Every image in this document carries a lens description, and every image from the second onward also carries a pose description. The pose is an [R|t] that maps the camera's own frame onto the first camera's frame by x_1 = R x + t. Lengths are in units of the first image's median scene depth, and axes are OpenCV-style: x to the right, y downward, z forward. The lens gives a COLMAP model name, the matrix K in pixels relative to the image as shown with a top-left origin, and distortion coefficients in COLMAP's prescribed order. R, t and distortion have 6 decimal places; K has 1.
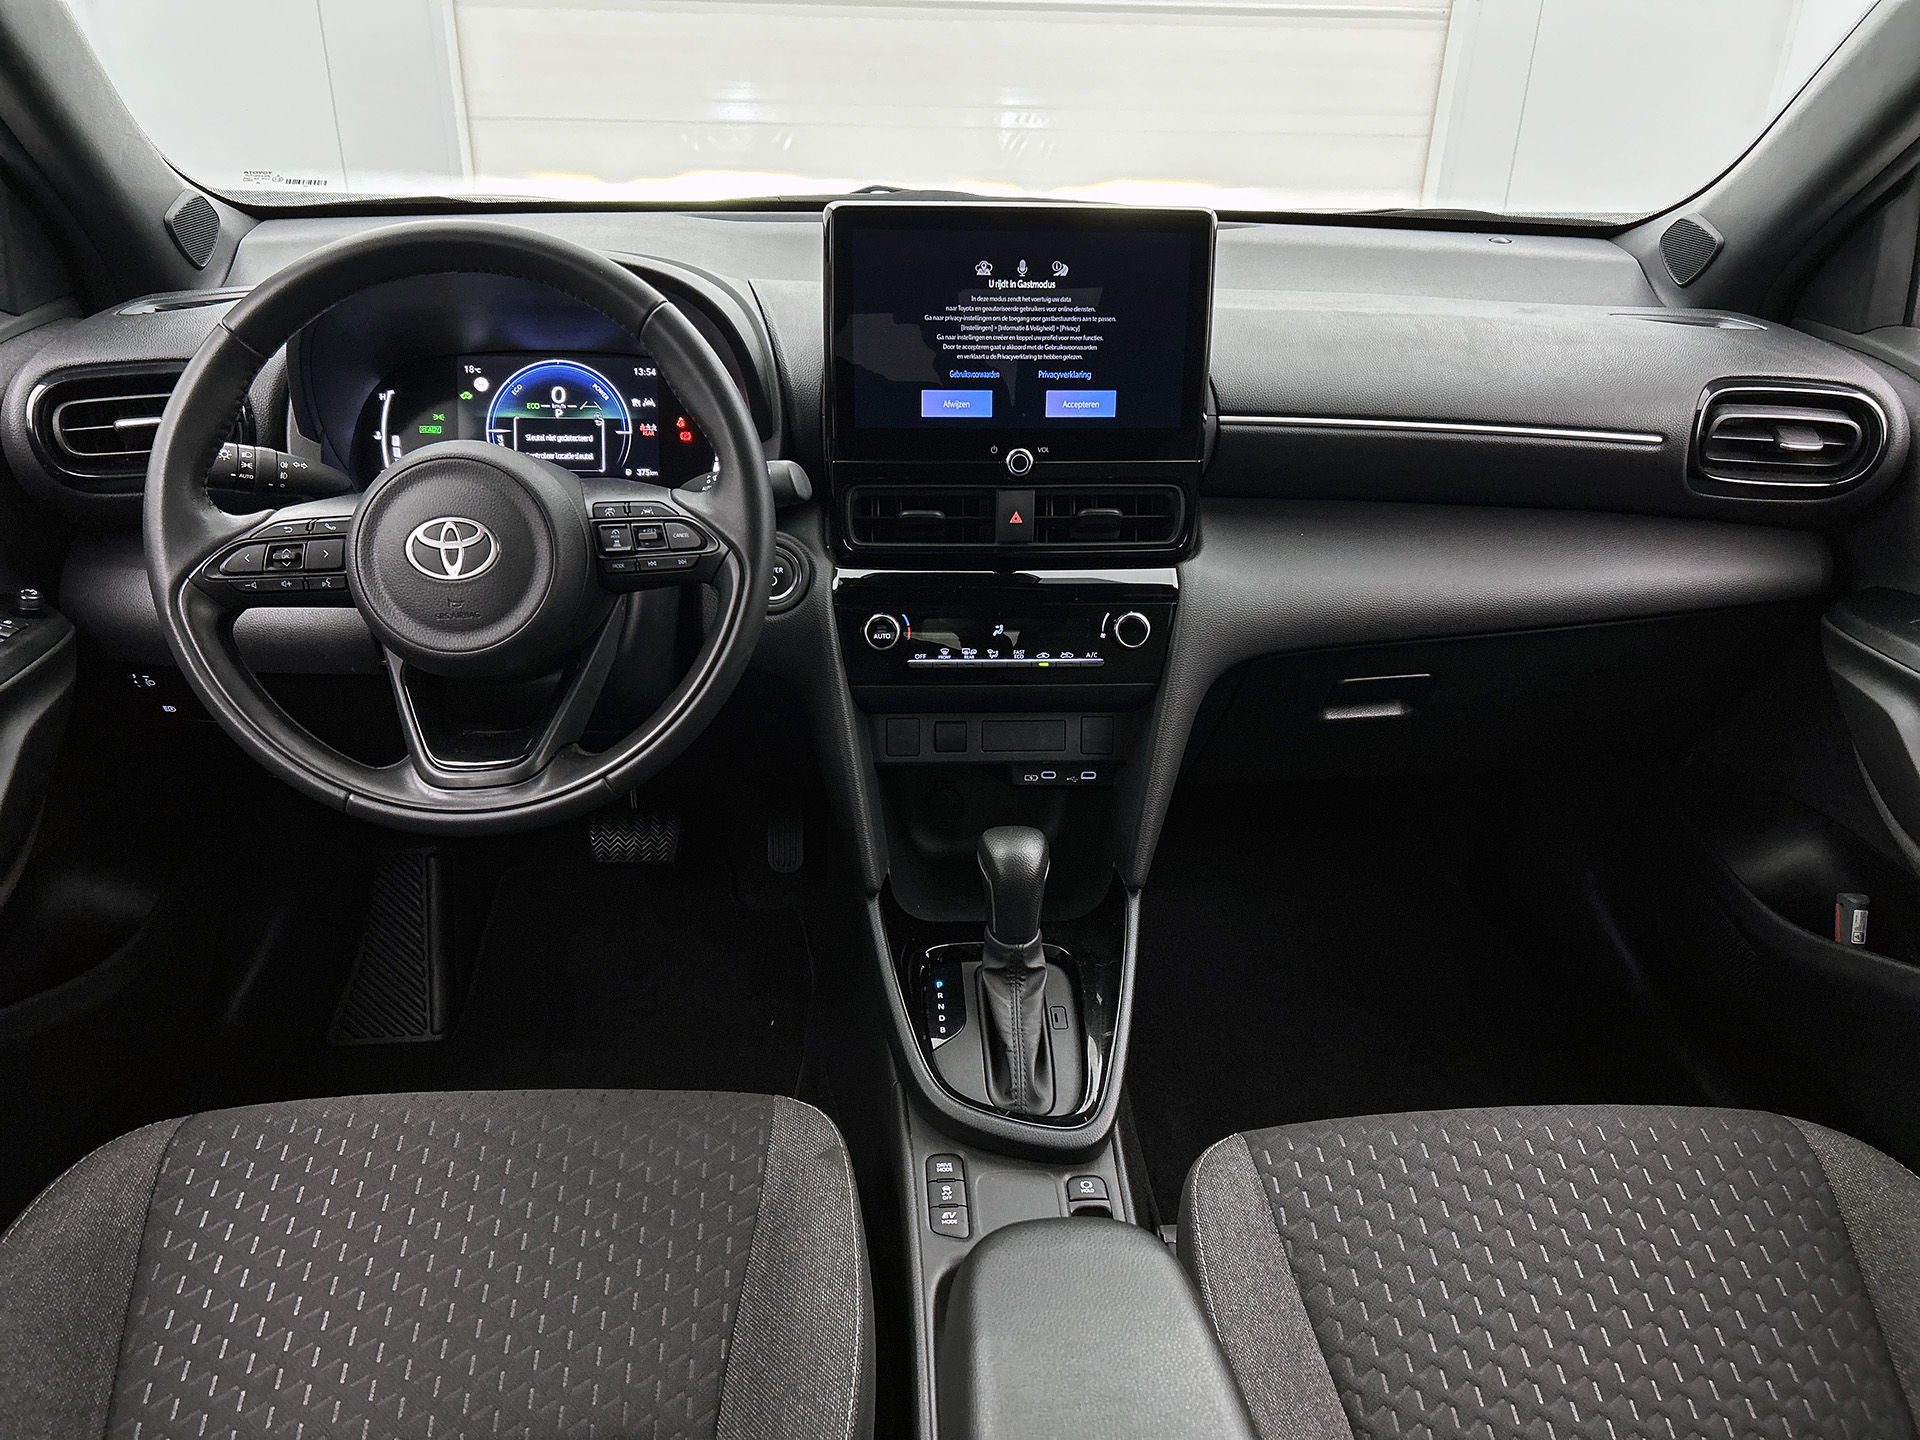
lens RADIAL K [[1436.4, 0, 960.0], [0, 1436.4, 720.0], [0, 0, 1]] dist [0.046591, -0.044801]
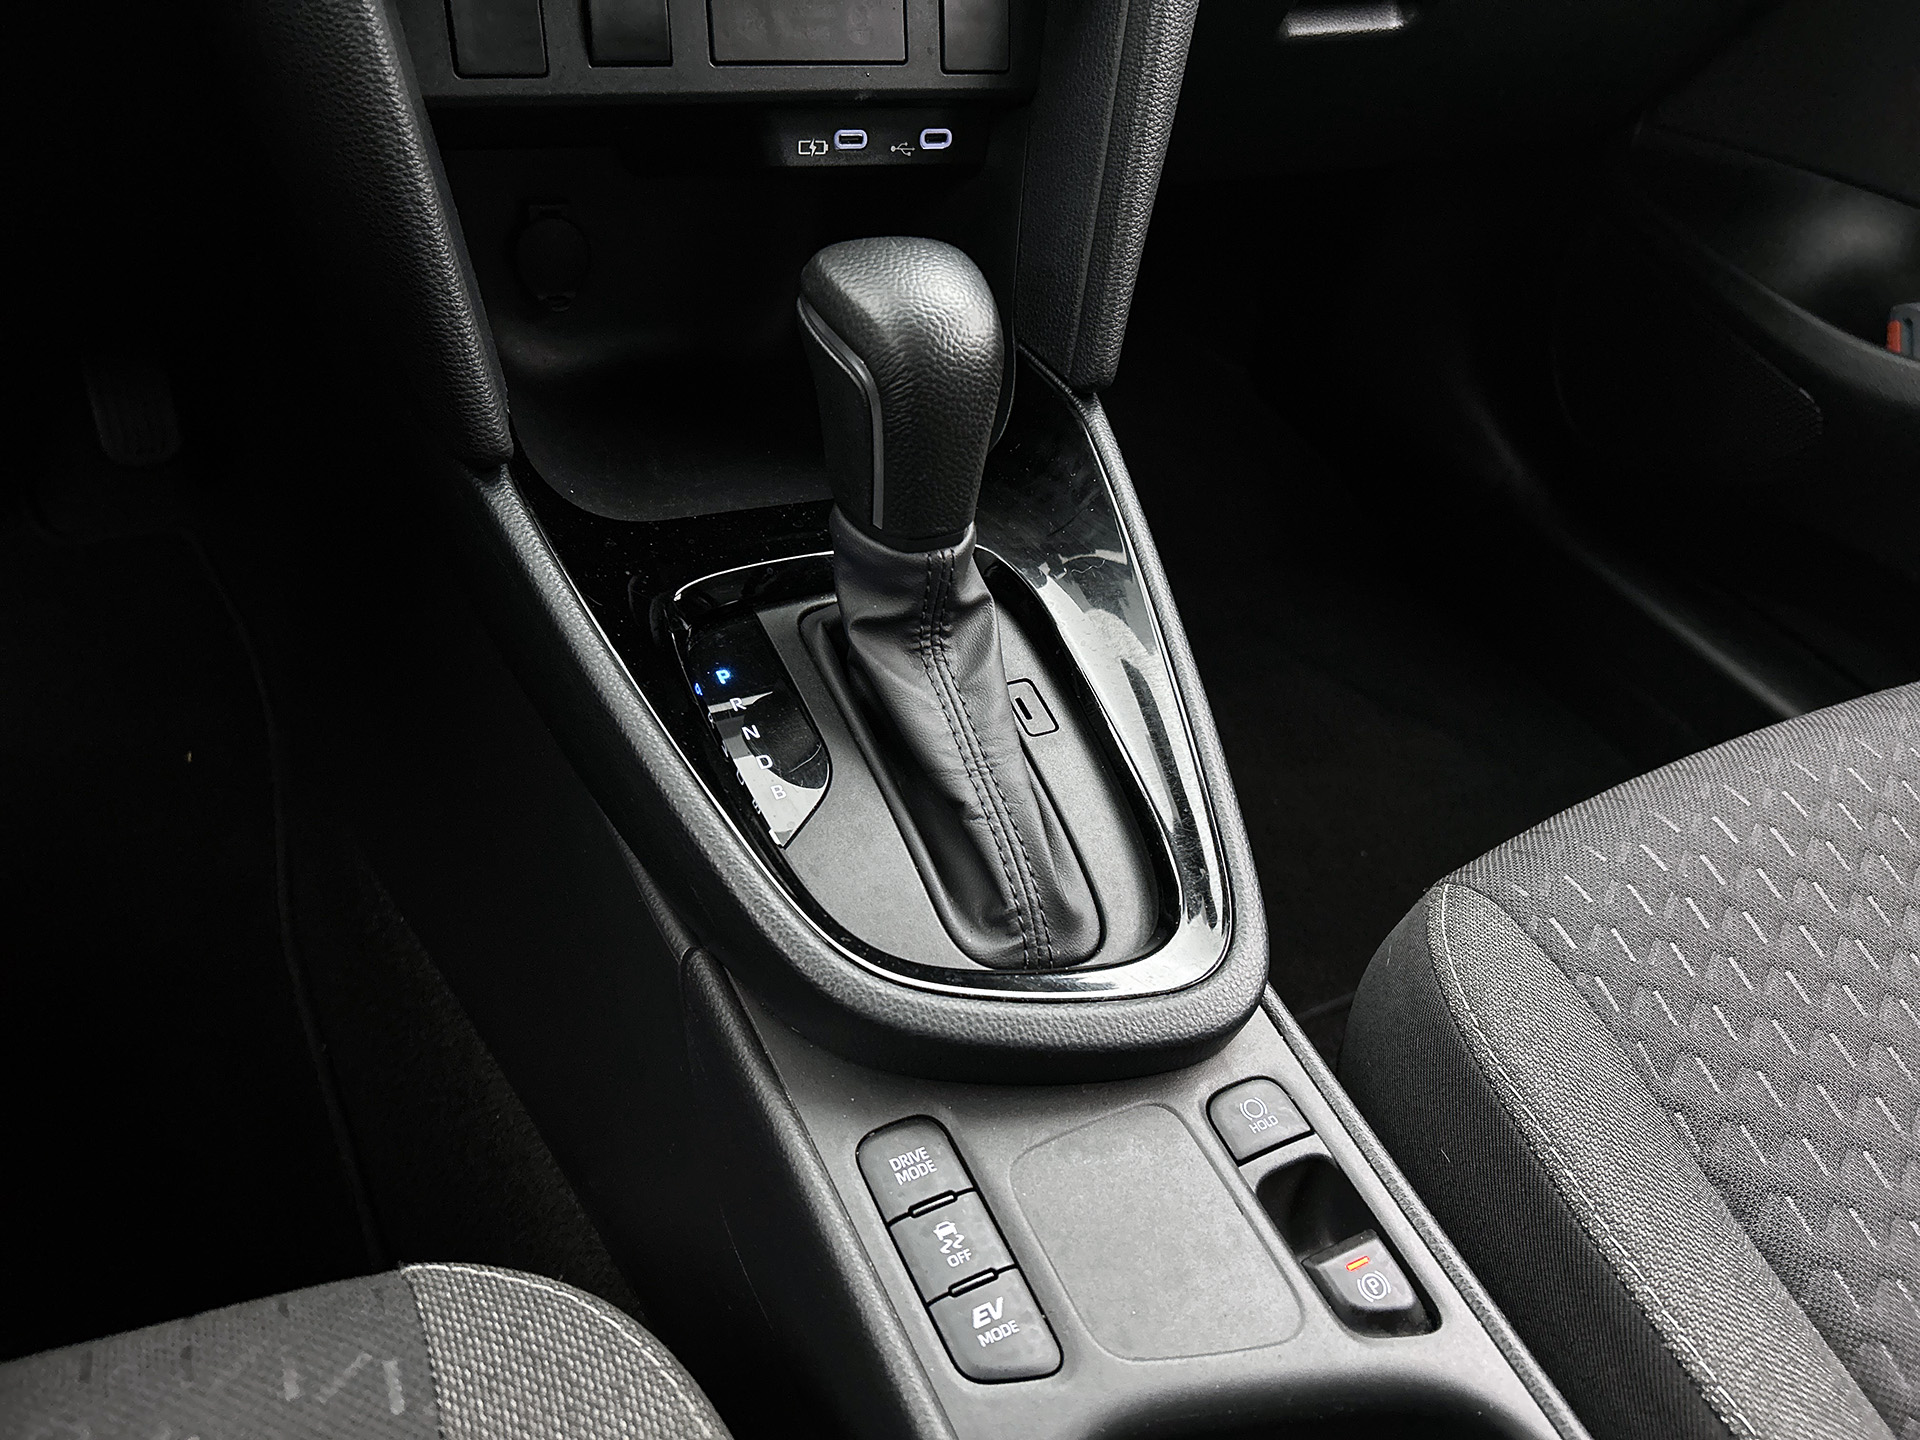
lens RADIAL K [[1494.8, 0, 960.0], [0, 1494.8, 720.0], [0, 0, 1]] dist [0.053947, -0.049921]
pose [[0.906857, -0.171743, 0.384856, -0.117457], [0.056241, 0.954348, 0.293356, 0.079645], [-0.417668, -0.244387, 0.875116, 0.616993]]
